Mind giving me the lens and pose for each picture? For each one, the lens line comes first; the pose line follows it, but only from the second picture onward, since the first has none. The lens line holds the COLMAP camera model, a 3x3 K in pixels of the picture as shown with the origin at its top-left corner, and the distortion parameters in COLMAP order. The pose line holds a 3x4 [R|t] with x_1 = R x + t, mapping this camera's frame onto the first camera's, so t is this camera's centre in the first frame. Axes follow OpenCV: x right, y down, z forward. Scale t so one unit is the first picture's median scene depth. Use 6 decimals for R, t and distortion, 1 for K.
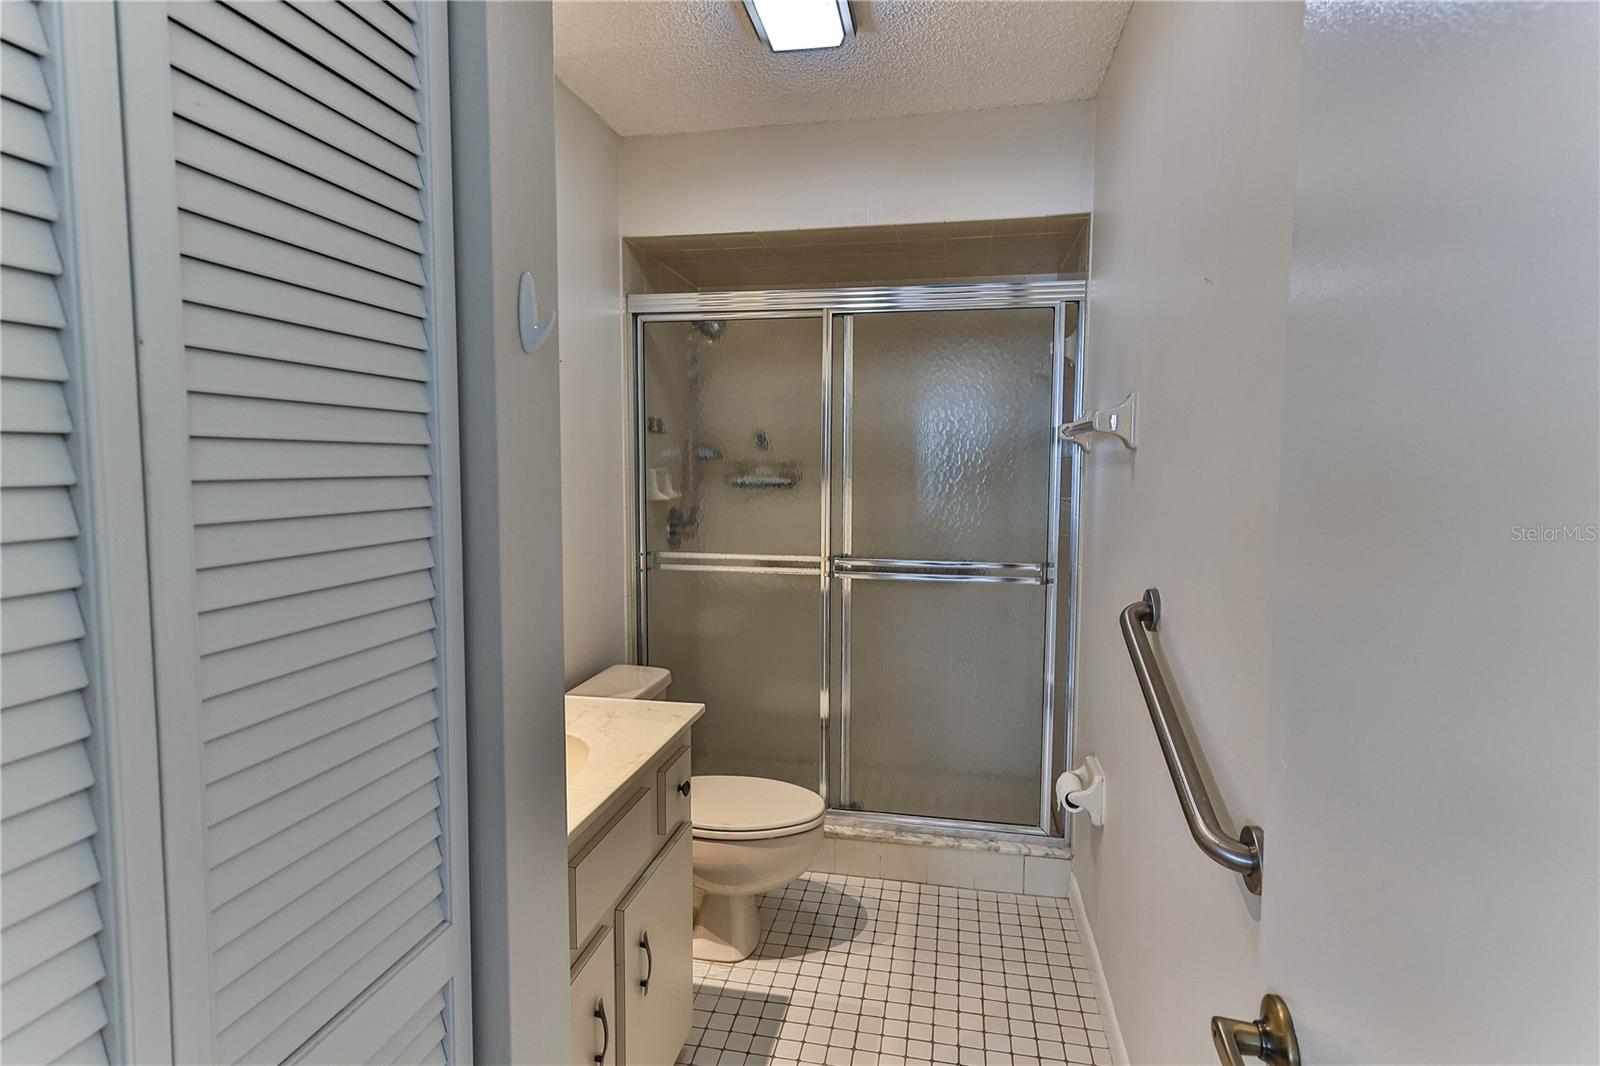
lens RADIAL K [[755.5, 0, 794.4], [0, 755.5, 528.9], [0, 0, 1]] dist [0.000701, -0.000224]
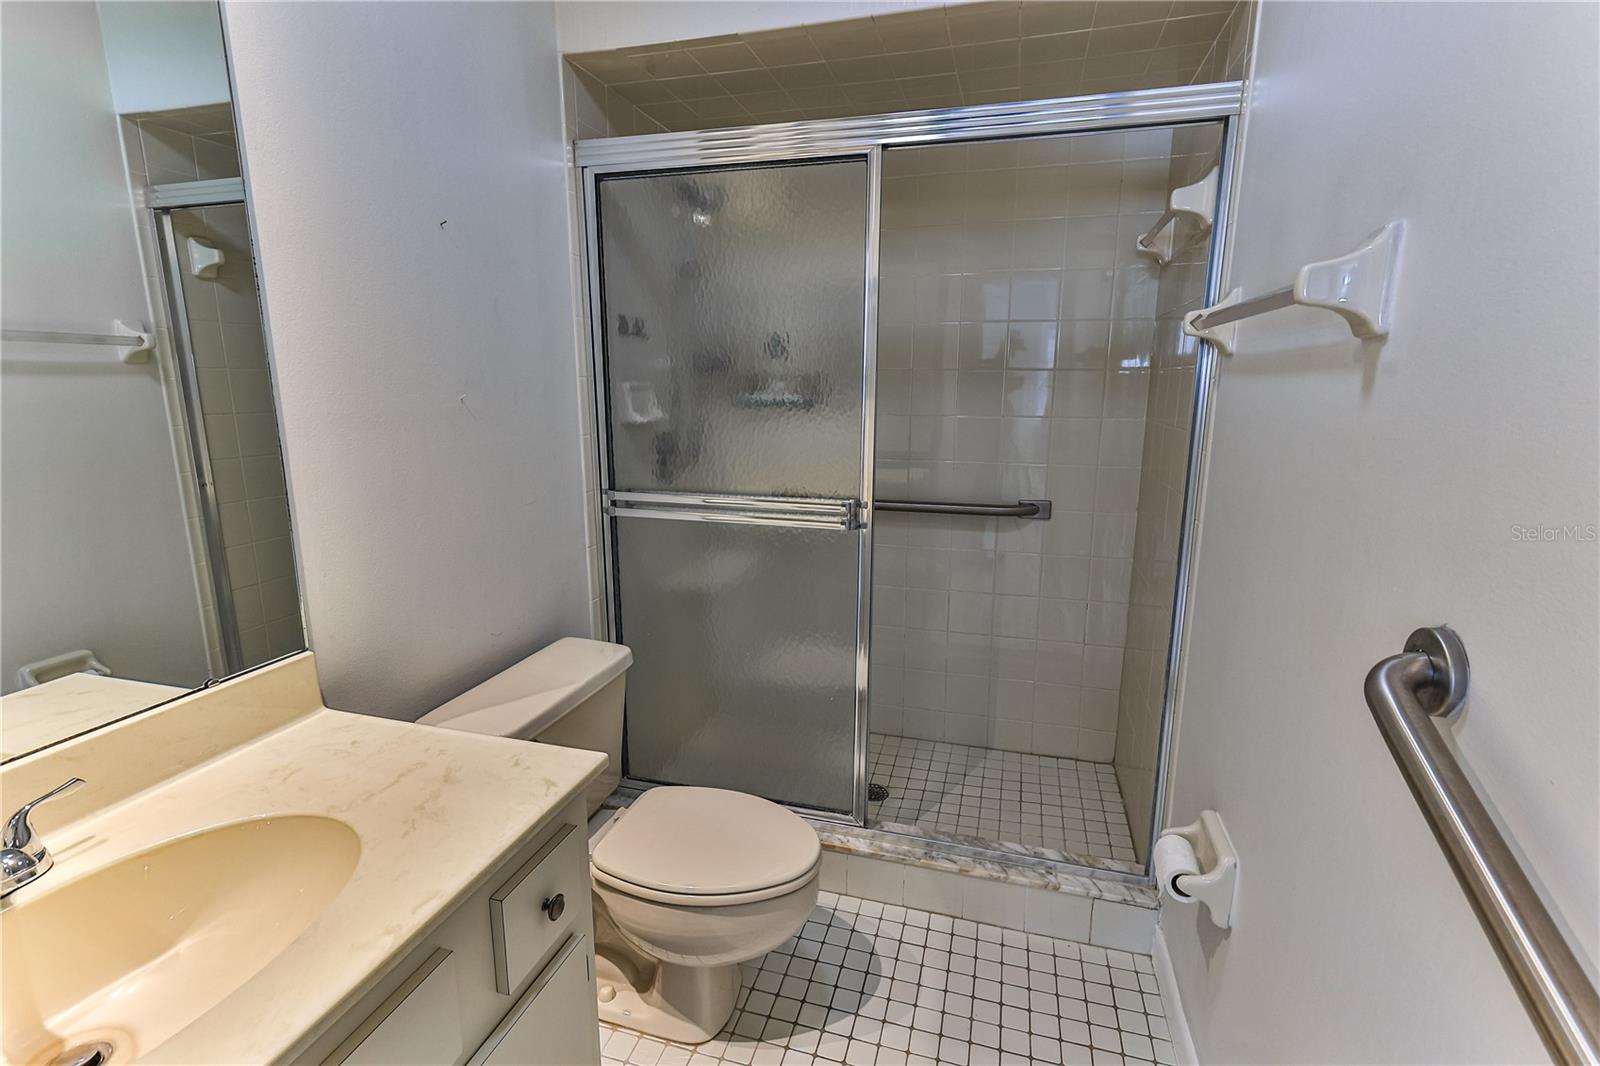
lens RADIAL K [[724.1, 0, 793.8], [0, 724.1, 528.0], [0, 0, 1]] dist [0.006929, 0.000018]
pose [[0.996546, 0.015244, -0.081637, 0.059914], [-0.005910, 0.993535, 0.113372, -0.019167], [0.082837, -0.112498, 0.990193, 0.302352]]
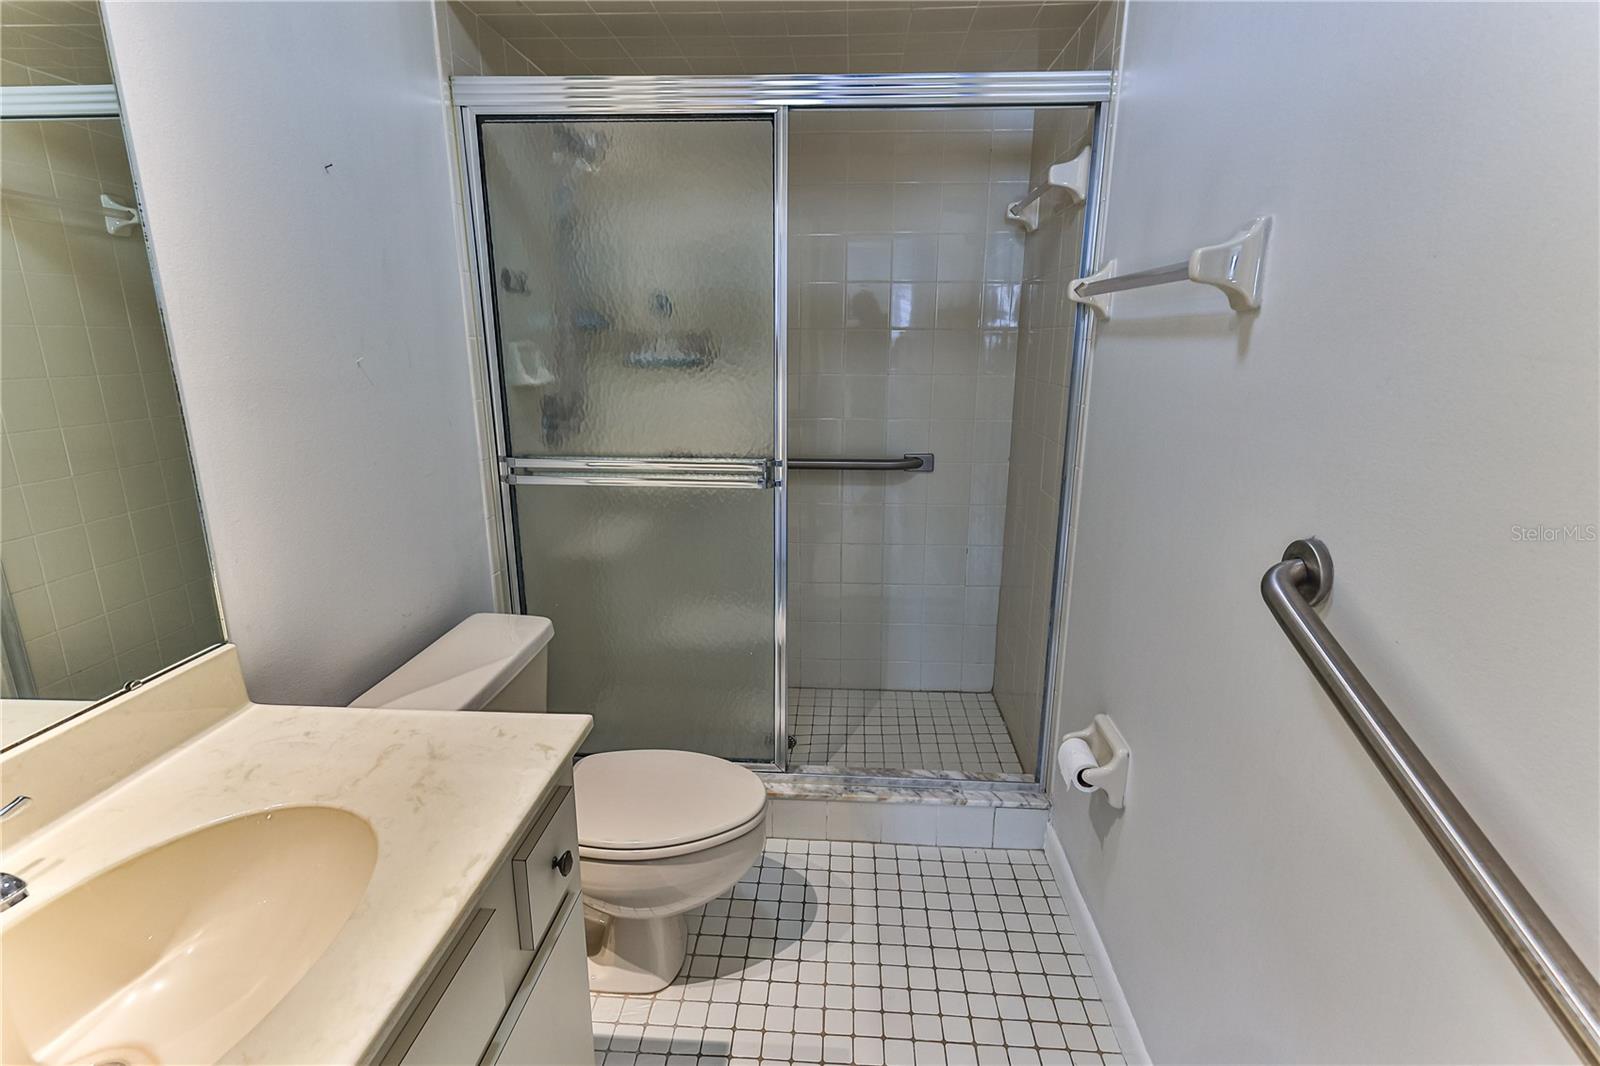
lens RADIAL K [[741.5, 0, 797.3], [0, 741.5, 526.3], [0, 0, 1]] dist [0.012420, 0.000200]
pose [[0.991241, -0.033523, 0.127737, -0.014198], [0.012308, 0.986486, 0.163380, -0.021207], [-0.131487, -0.160377, 0.978259, 0.266558]]
